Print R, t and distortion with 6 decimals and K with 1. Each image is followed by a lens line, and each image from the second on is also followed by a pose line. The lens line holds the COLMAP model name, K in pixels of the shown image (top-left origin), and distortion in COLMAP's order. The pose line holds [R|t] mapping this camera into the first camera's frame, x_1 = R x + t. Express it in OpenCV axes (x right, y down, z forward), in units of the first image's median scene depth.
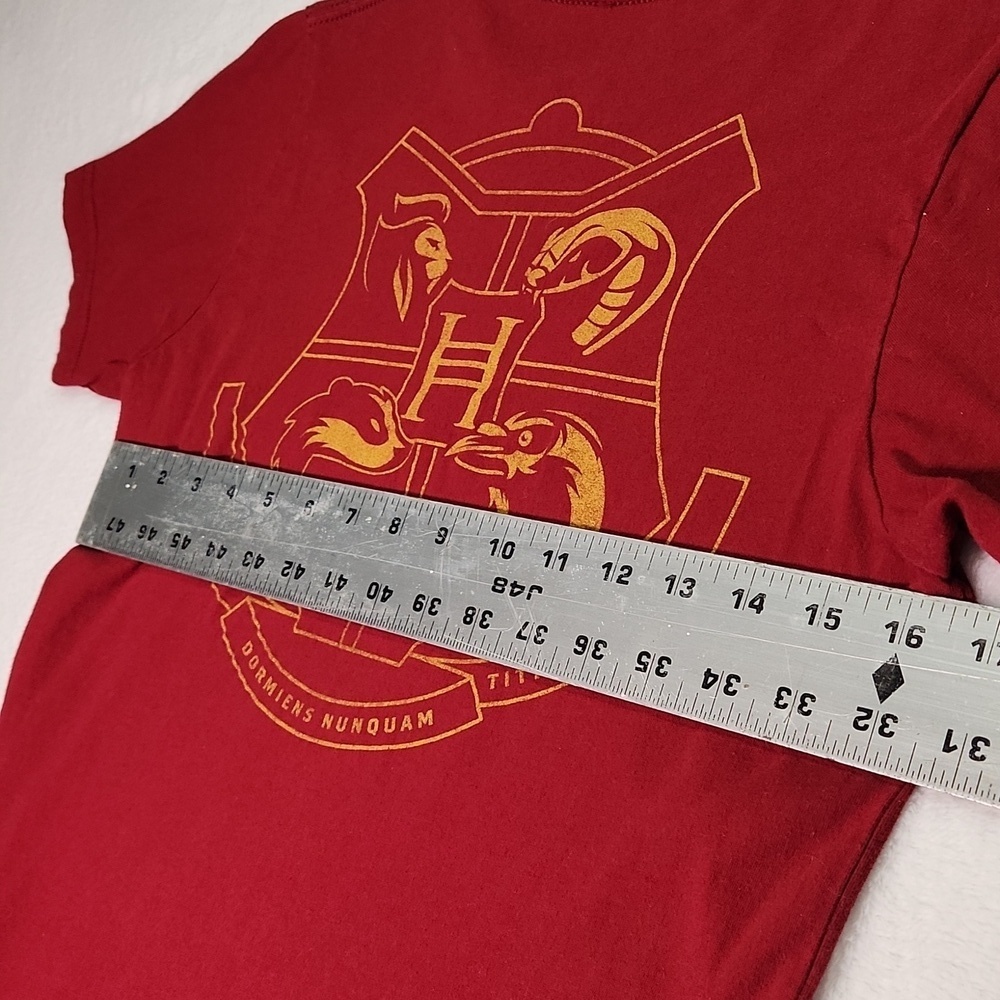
lens RADIAL K [[1465.8, 0, 479.9], [0, 1465.8, 502.9], [0, 0, 1]] dist [0.089963, -0.135894]
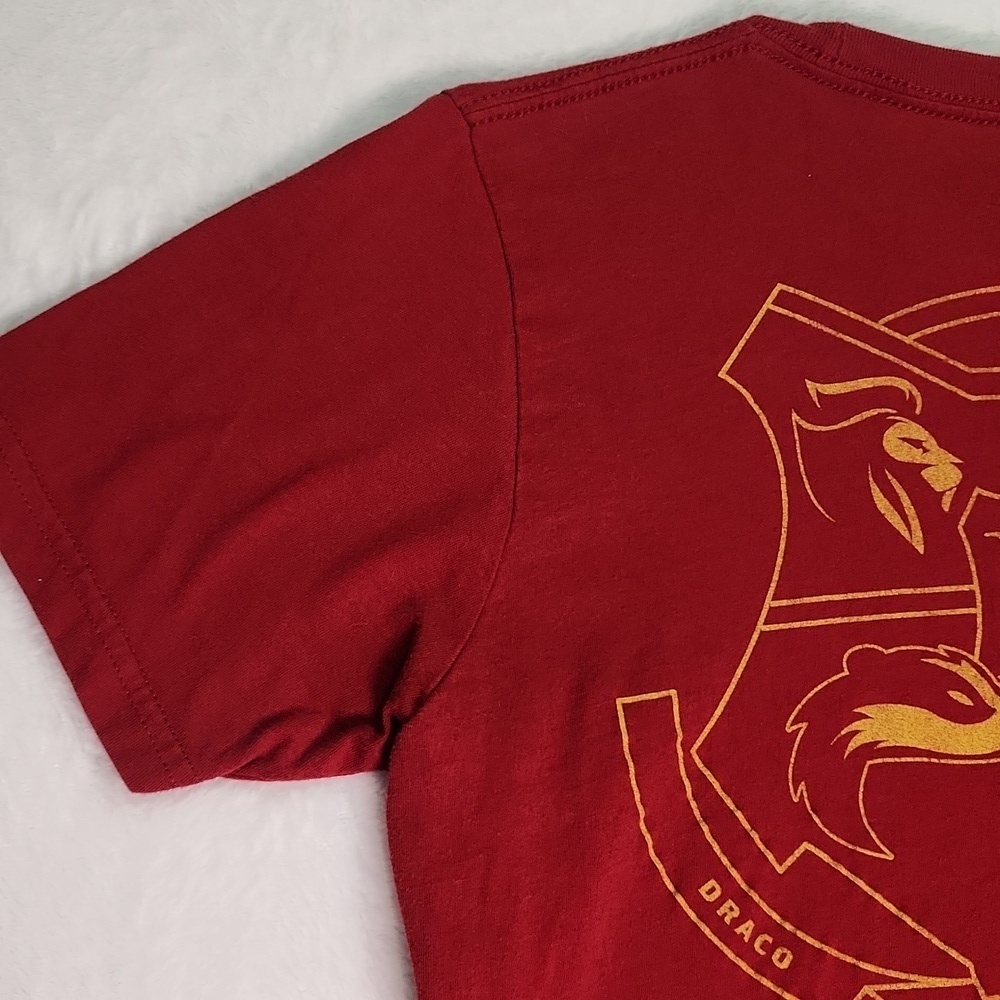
lens RADIAL K [[1465.8, 0, 479.9], [0, 1465.8, 502.9], [0, 0, 1]] dist [0.089963, -0.135894]
pose [[0.577938, -0.256108, 0.774852, -0.923795], [0.177437, 0.966201, 0.187008, -0.398979], [-0.796557, 0.029408, 0.603847, 0.865734]]
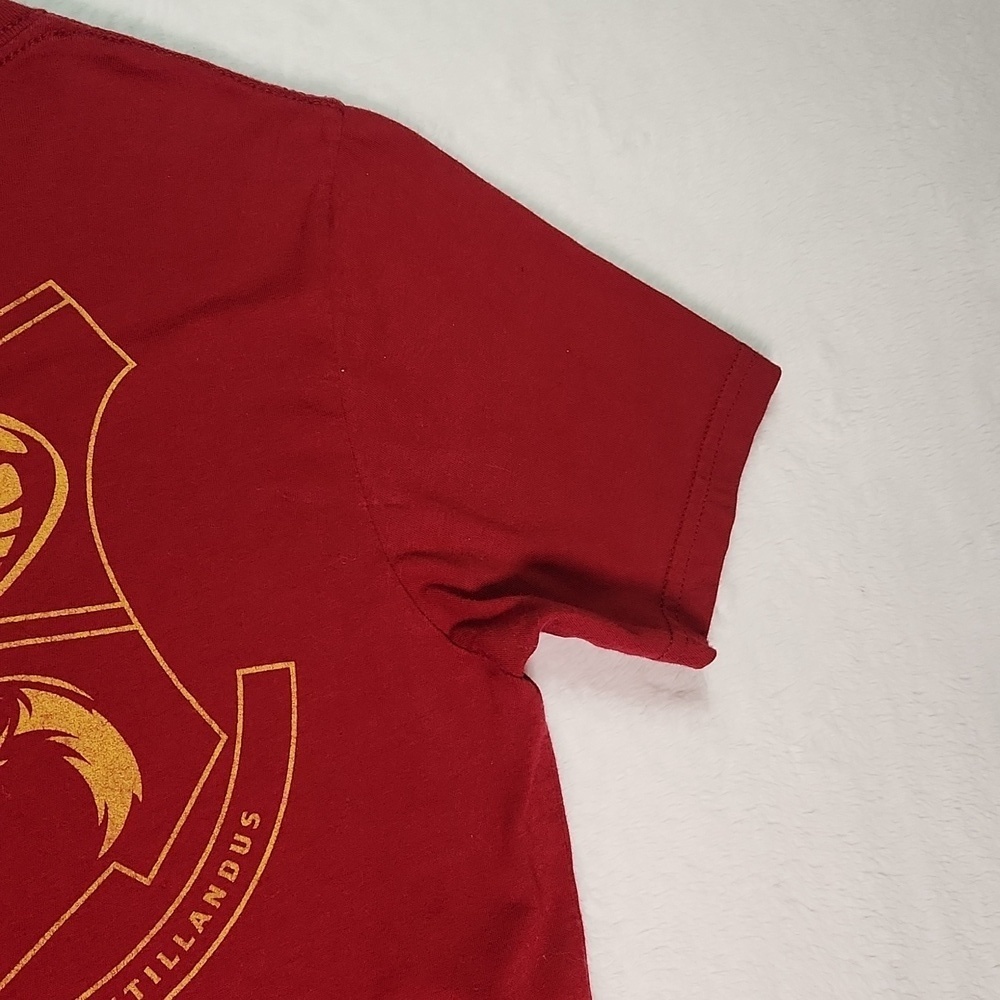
lens RADIAL K [[1465.8, 0, 479.9], [0, 1465.8, 502.9], [0, 0, 1]] dist [0.089963, -0.135894]
pose [[0.291458, -0.293401, 0.910477, -0.598172], [0.210229, 0.948177, 0.238252, -0.302773], [-0.933197, 0.121968, 0.338035, 0.502947]]
